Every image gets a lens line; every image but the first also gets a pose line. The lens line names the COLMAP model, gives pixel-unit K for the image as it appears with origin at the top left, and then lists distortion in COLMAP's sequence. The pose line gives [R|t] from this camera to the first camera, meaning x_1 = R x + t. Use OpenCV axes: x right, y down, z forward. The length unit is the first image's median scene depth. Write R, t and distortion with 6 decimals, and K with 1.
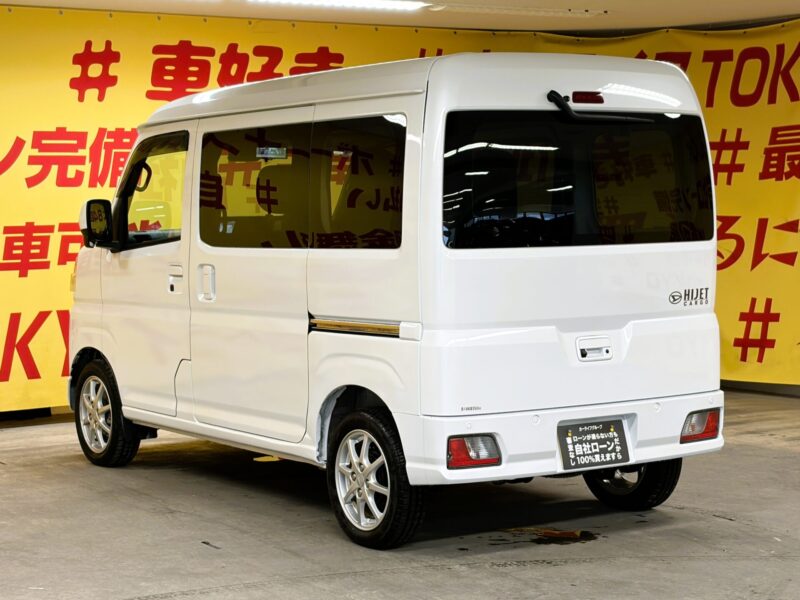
lens RADIAL K [[1705.2, 0, 400.0], [0, 1705.2, 300.0], [0, 0, 1]] dist [0.248568, -0.191076]
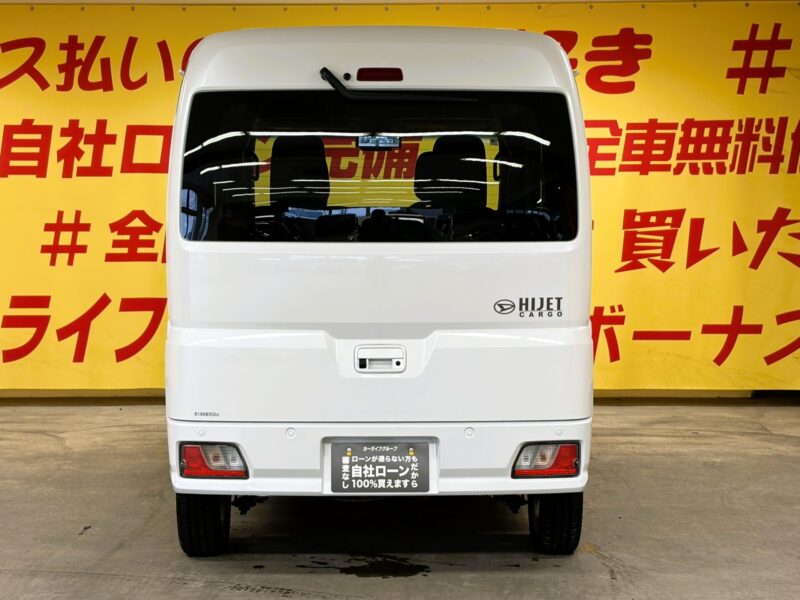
lens RADIAL K [[1645.2, 0, 400.0], [0, 1645.2, 300.0], [0, 0, 1]] dist [0.203446, -0.412307]
pose [[0.836052, 0.046340, -0.546690, 0.577500], [-0.043395, 0.998890, 0.018306, -0.017901], [0.546932, 0.008419, 0.837135, 0.290289]]
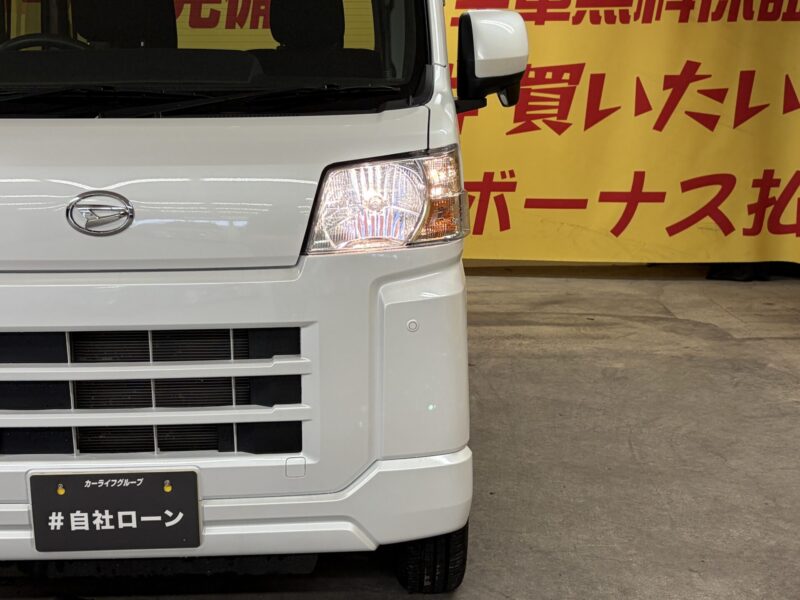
lens RADIAL K [[1168.4, 0, 400.0], [0, 1168.4, 300.0], [0, 0, 1]] dist [0.258185, -1.002106]
pose [[0.849467, 0.112438, -0.515522, 0.362416], [-0.040951, 0.988133, 0.148039, -0.029856], [0.526050, -0.104643, 0.843991, 0.769797]]
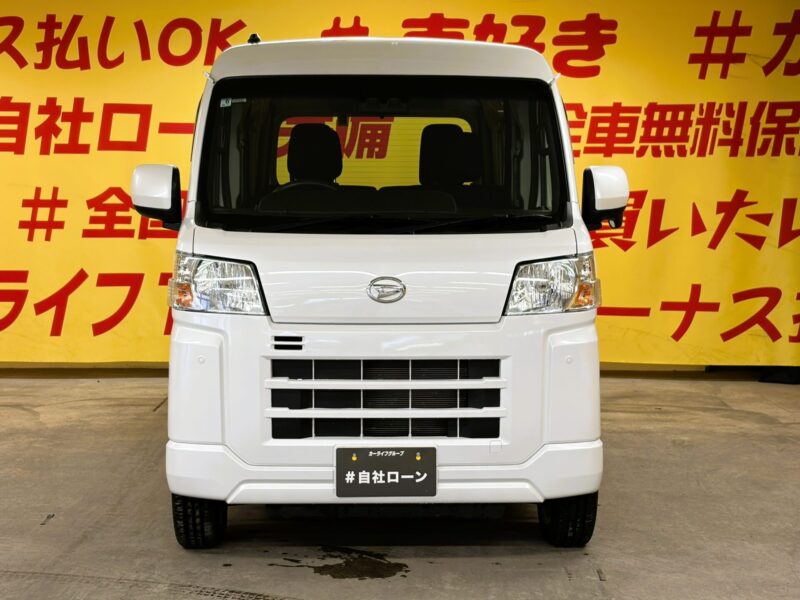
lens RADIAL K [[1423.9, 0, 402.8], [0, 1423.9, 300.0], [0, 0, 1]] dist [0.292037, -1.269640]
pose [[0.850917, 0.063186, -0.521485, 0.483913], [-0.049863, 0.997972, 0.039557, -0.023223], [0.522928, -0.007657, 0.852343, 0.417520]]
